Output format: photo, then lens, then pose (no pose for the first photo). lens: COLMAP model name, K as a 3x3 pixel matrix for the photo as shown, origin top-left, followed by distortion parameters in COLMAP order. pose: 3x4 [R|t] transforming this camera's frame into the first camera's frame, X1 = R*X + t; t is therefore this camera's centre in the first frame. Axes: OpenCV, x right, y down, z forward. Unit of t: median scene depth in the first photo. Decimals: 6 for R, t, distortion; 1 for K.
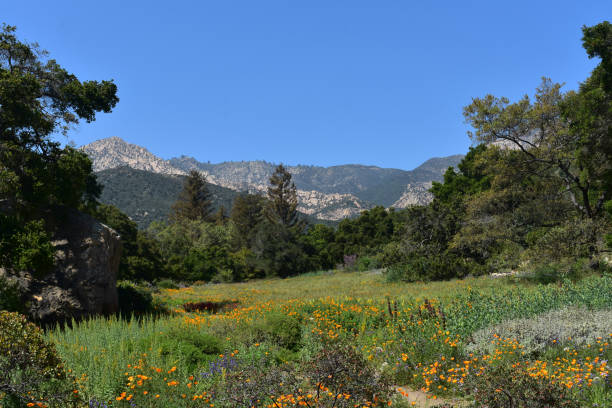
lens RADIAL K [[823.1, 0, 306.0], [0, 823.1, 204.0], [0, 0, 1]] dist [-0.039487, -0.017518]
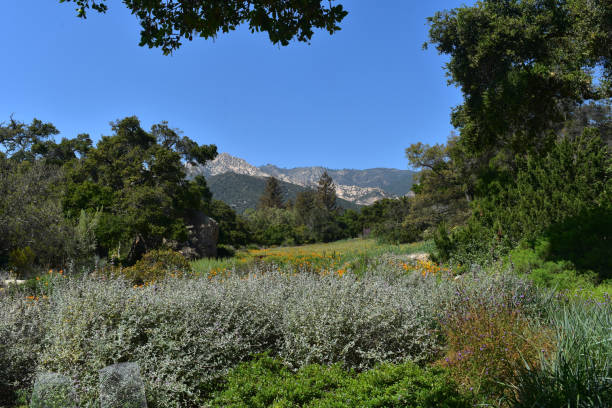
lens RADIAL K [[582.7, 0, 314.4], [0, 582.7, 188.0], [0, 0, 1]] dist [-0.103754, 0.005200]
pose [[0.996635, -0.013725, -0.080811, 0.042831], [0.013289, 0.999894, -0.005939, -0.011791], [0.080884, 0.004845, 0.996712, -0.140635]]
